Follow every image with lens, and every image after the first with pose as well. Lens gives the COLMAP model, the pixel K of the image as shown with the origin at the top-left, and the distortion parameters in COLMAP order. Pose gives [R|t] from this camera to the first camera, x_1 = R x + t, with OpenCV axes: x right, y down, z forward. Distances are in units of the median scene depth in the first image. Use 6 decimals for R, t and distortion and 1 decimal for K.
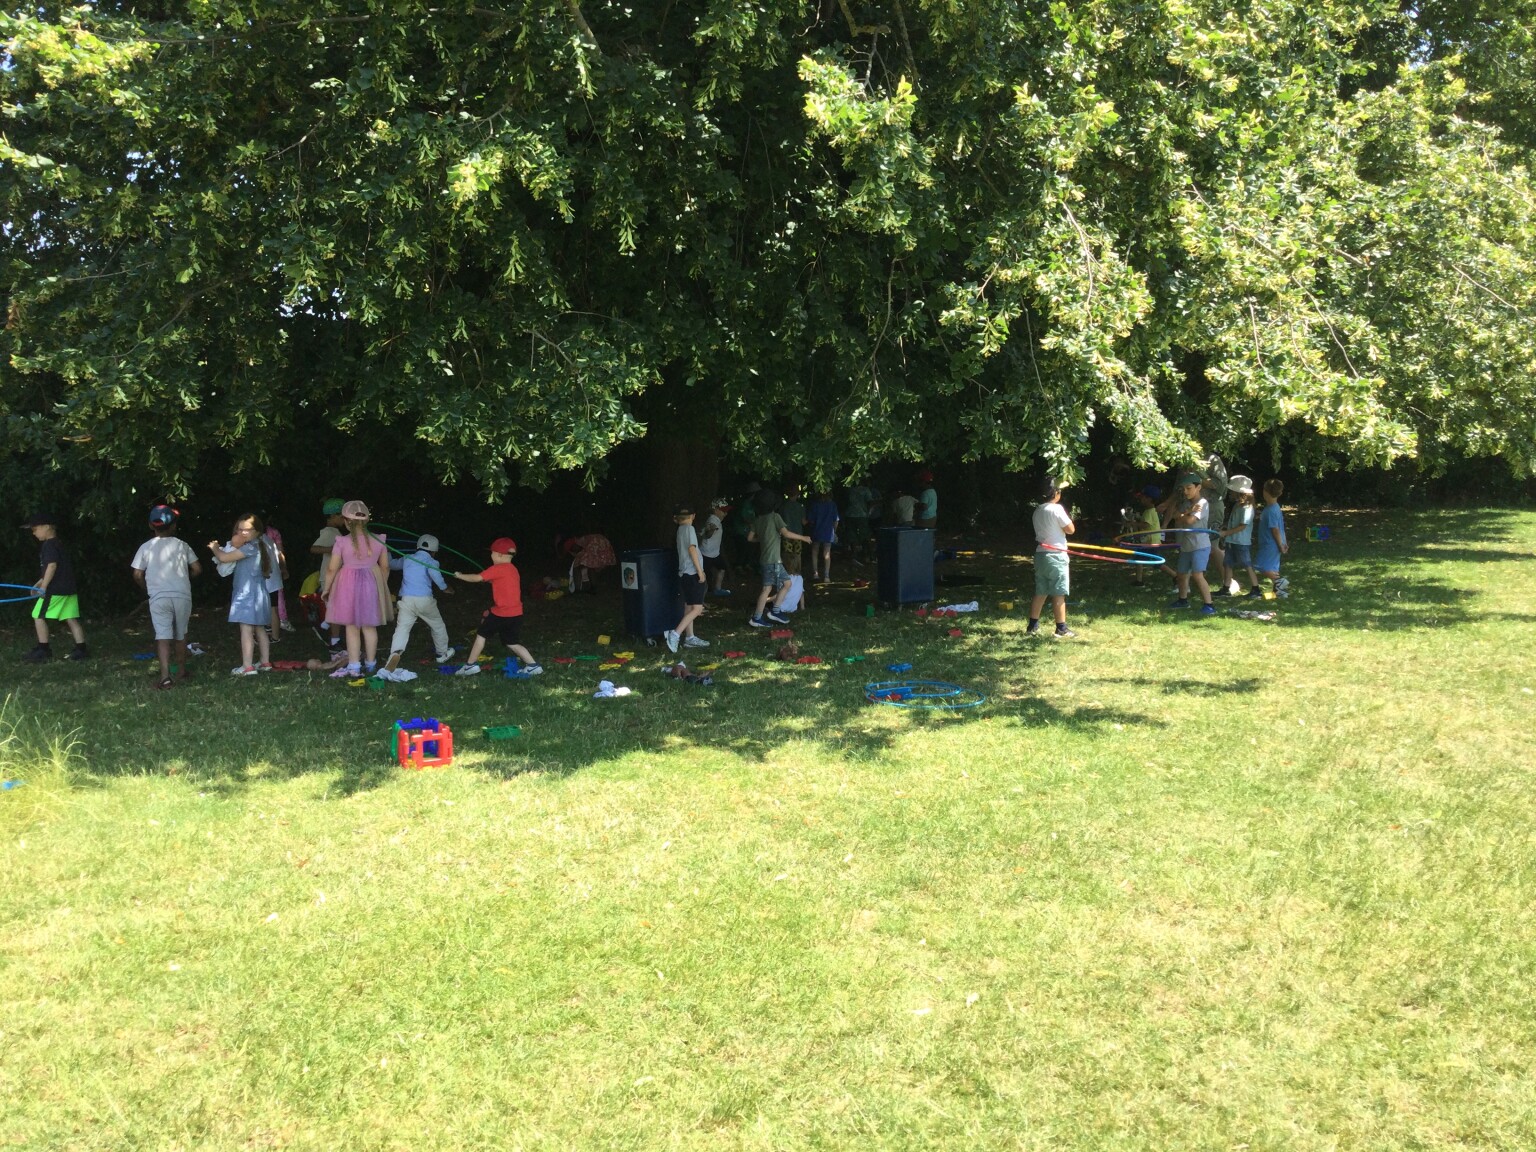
lens RADIAL K [[1392.4, 0, 765.0], [0, 1392.4, 578.0], [0, 0, 1]] dist [0.055183, -0.108262]
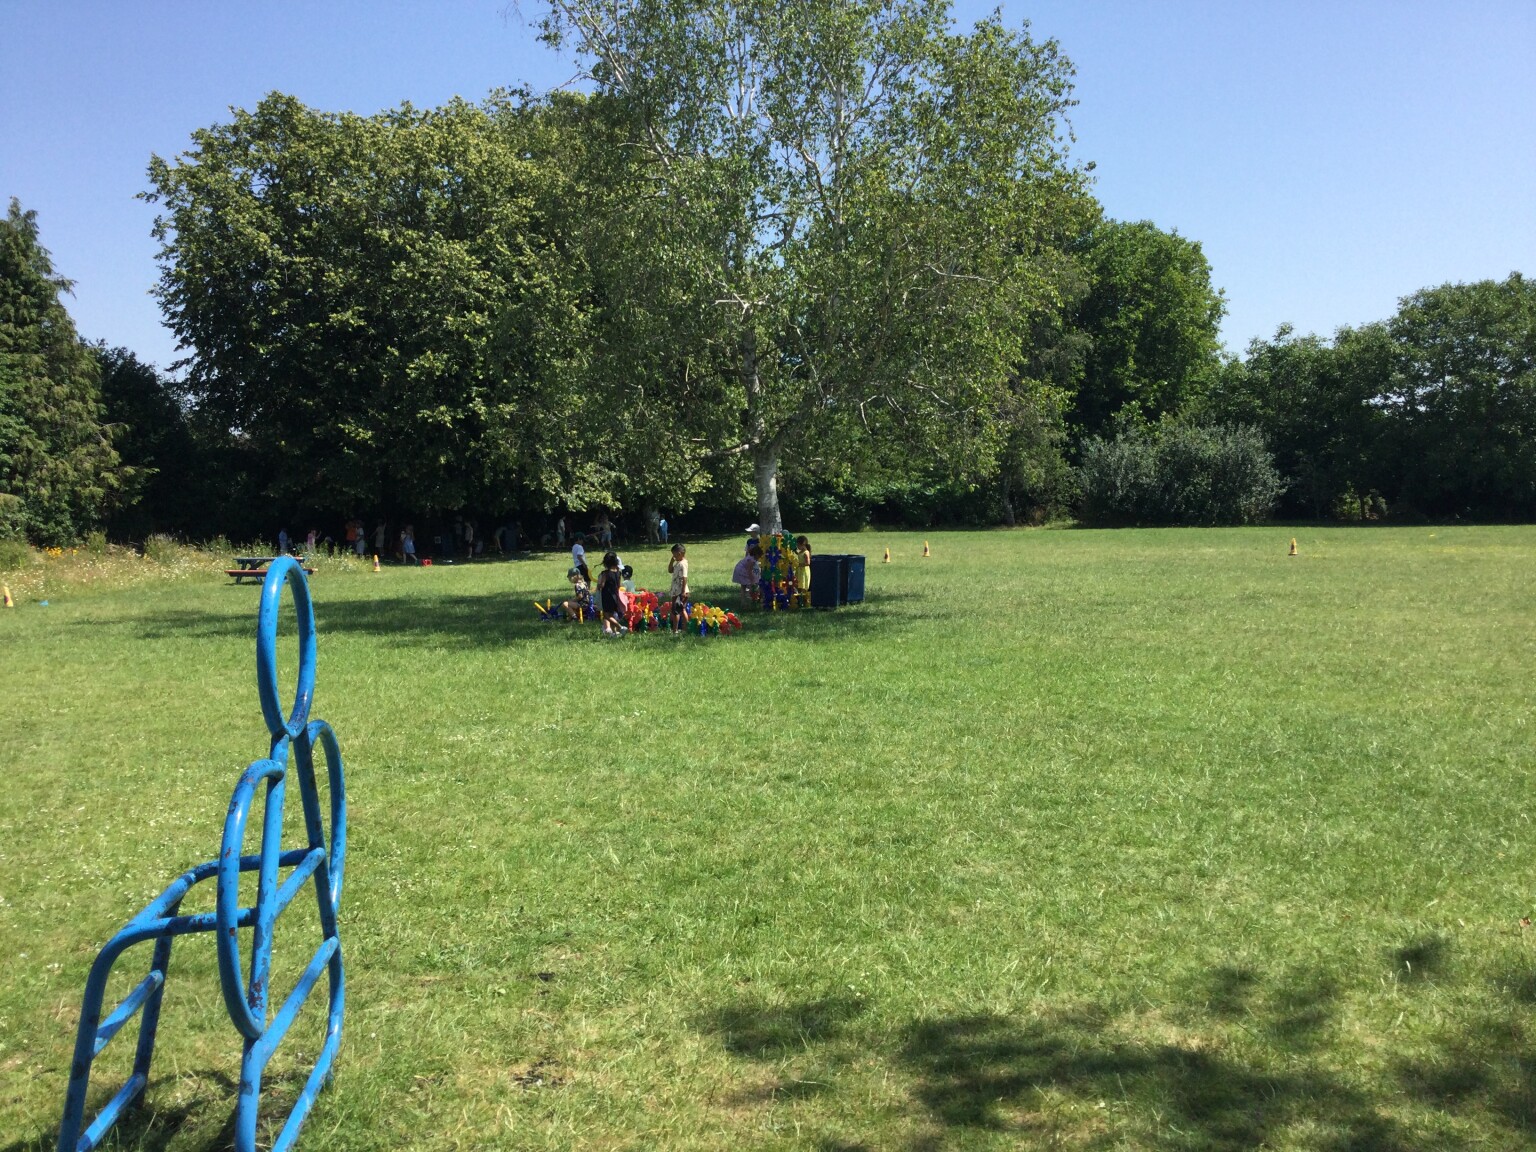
lens RADIAL K [[1392.4, 0, 765.1], [0, 1392.4, 582.0], [0, 0, 1]] dist [0.055183, -0.108262]
pose [[0.956788, -0.009650, 0.290626, -0.574093], [0.019397, 0.999341, -0.030678, 0.397543], [-0.290138, 0.034990, 0.956345, -4.588558]]
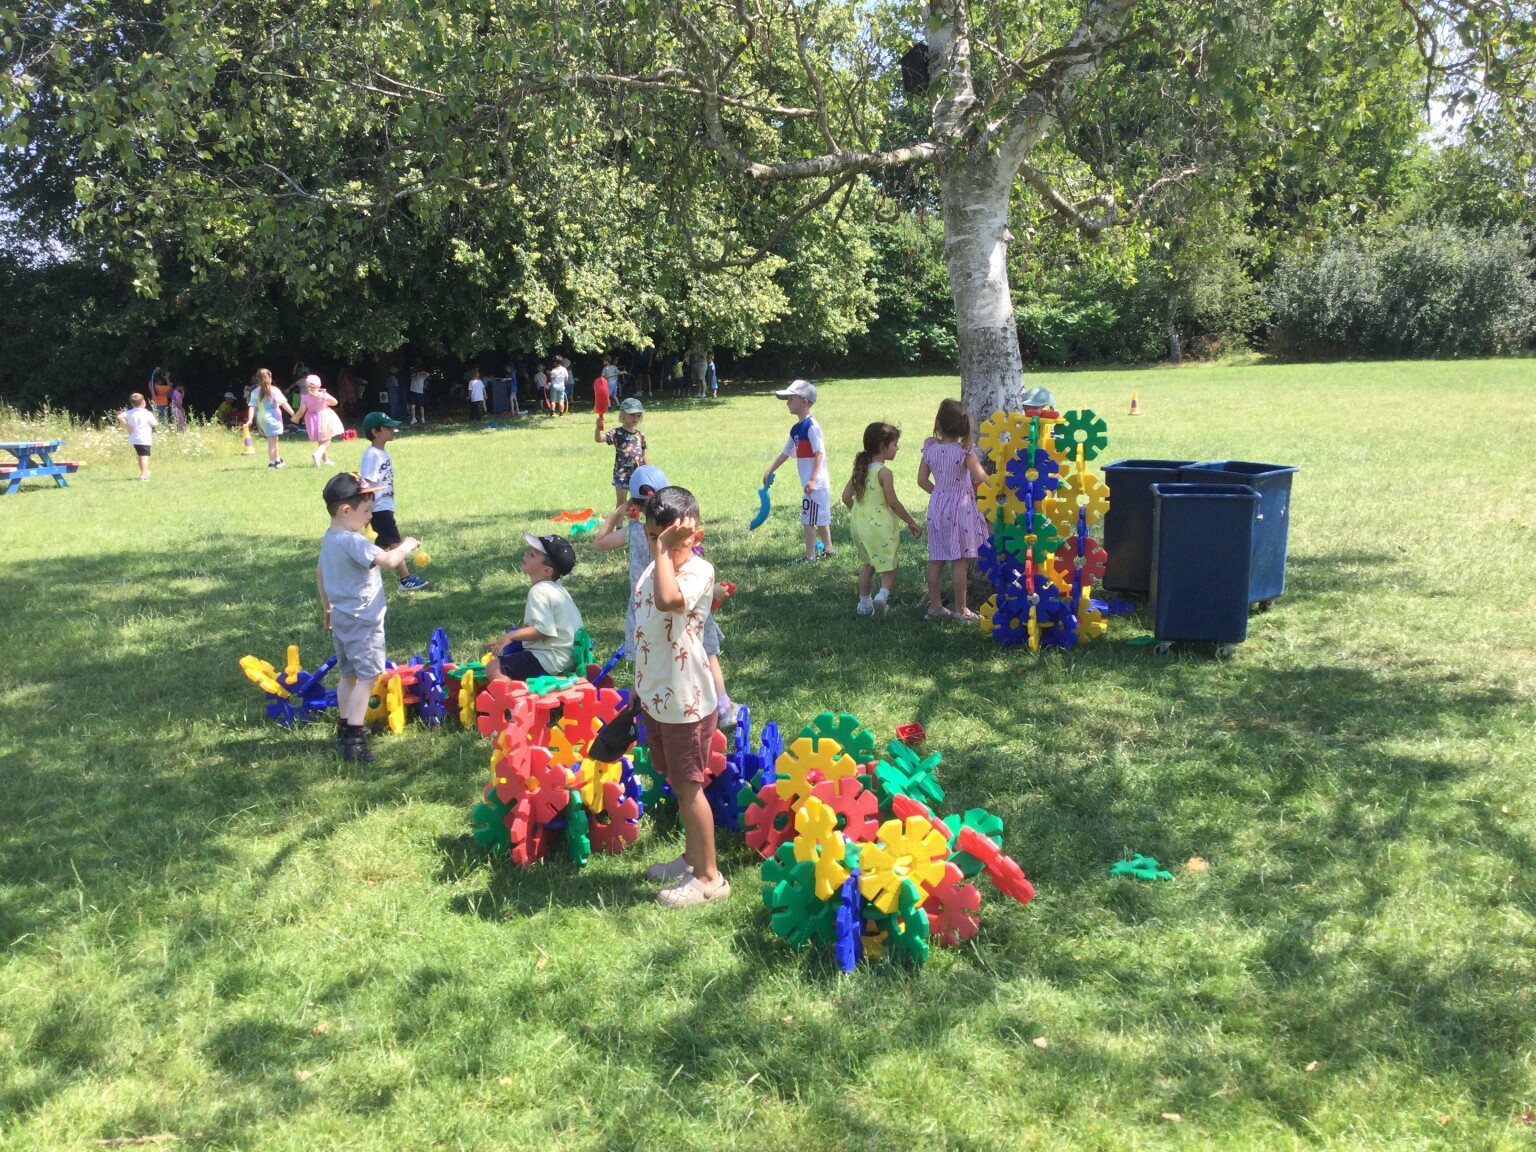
lens RADIAL K [[1392.4, 0, 766.4], [0, 1392.4, 569.6], [0, 0, 1]] dist [0.055183, -0.108262]
pose [[0.969061, -0.048711, 0.241968, -0.099764], [0.032113, 0.996882, 0.072073, 0.239306], [-0.244724, -0.062073, 0.967604, -2.623468]]
